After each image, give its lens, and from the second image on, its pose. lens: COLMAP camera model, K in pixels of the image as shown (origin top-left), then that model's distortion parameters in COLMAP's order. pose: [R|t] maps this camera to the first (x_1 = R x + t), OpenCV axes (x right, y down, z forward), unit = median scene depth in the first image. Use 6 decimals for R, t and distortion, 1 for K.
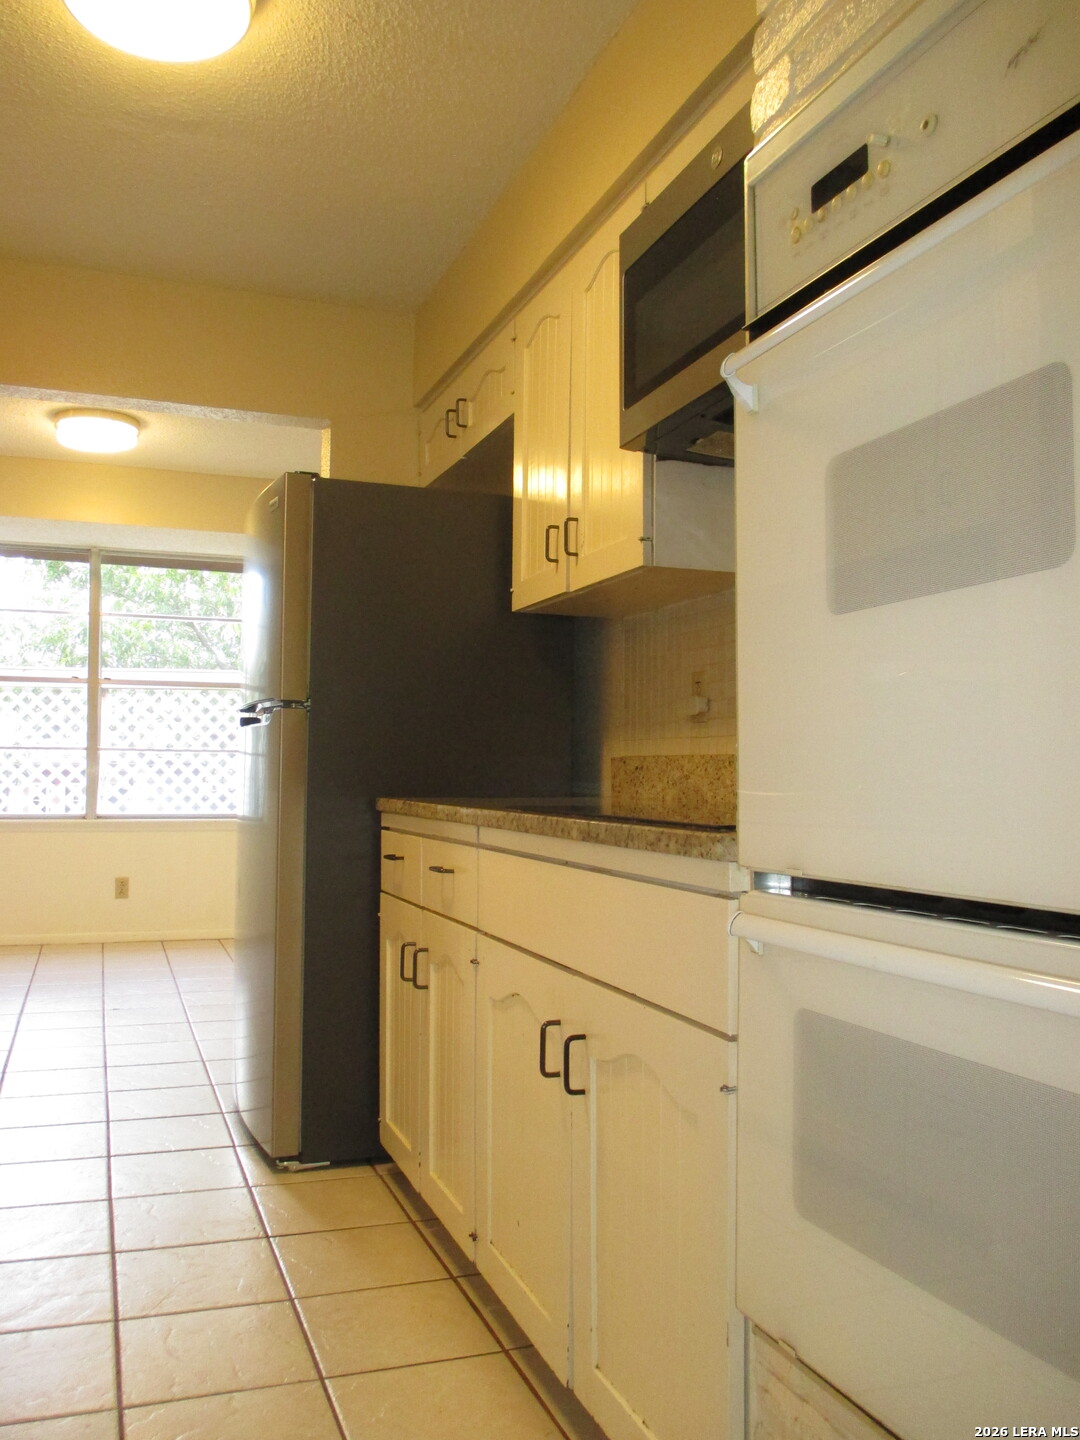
lens RADIAL K [[1240.1, 0, 540.0], [0, 1240.1, 720.0], [0, 0, 1]] dist [0.001967, -0.000075]
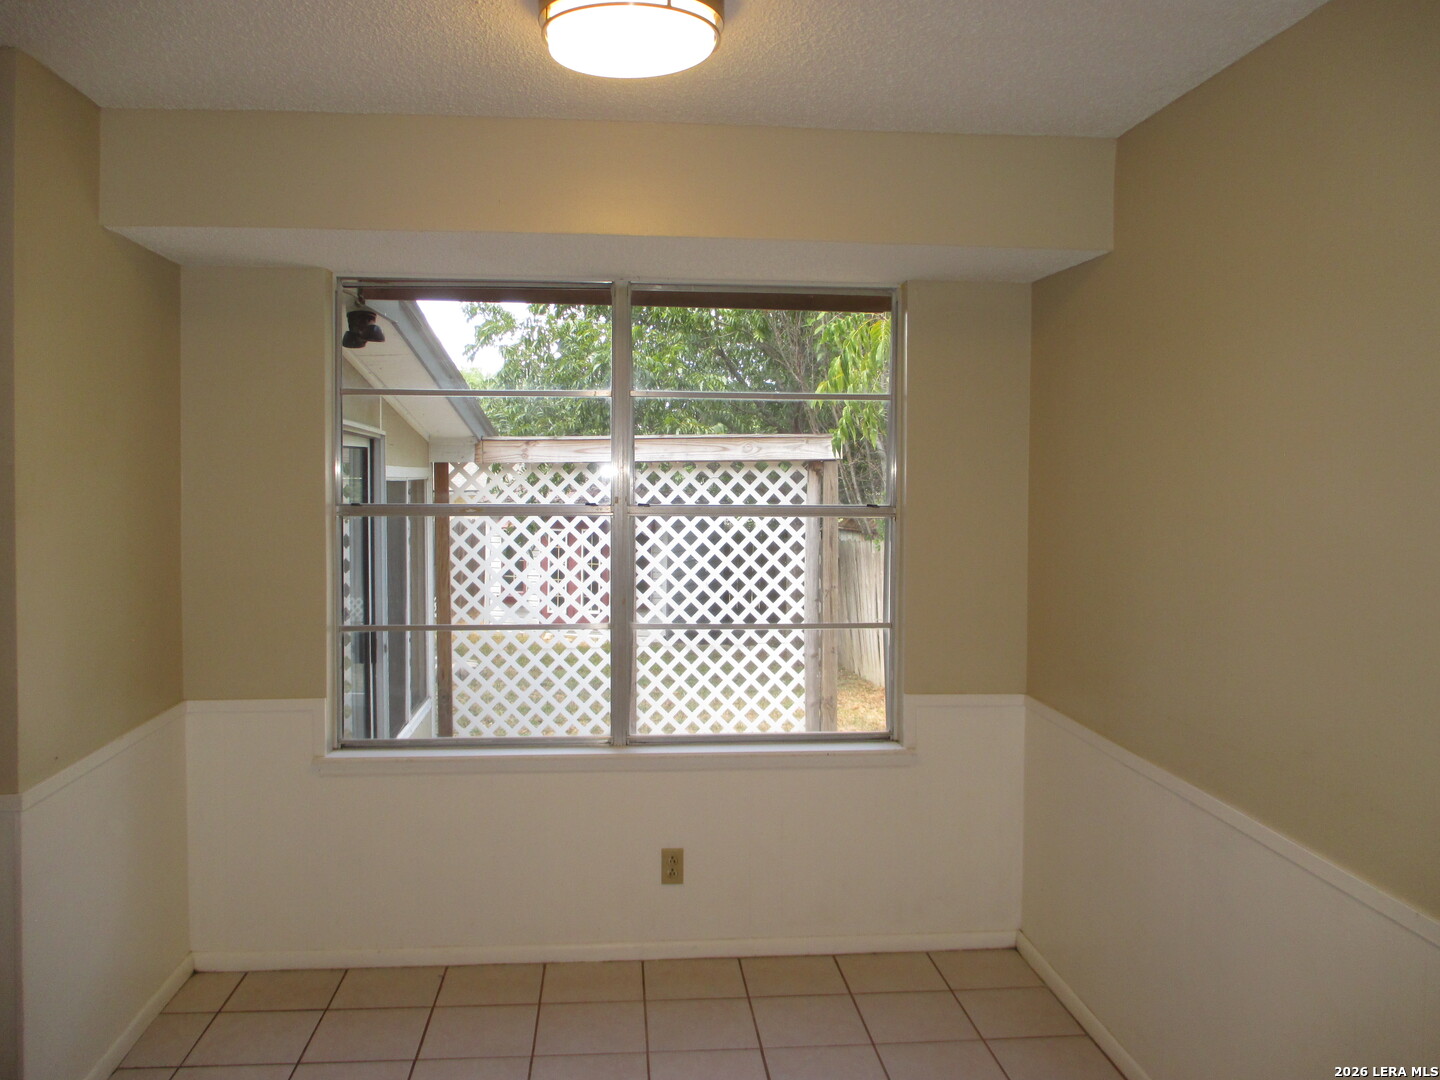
lens RADIAL K [[1240.1, 0, 720.0], [0, 1240.1, 540.0], [0, 0, 1]] dist [0.001967, -0.000075]
pose [[0.967035, 0.017221, -0.254059, -0.166251], [0.006977, 0.995544, 0.094036, -0.072811], [0.254546, -0.092709, 0.962607, 0.447736]]
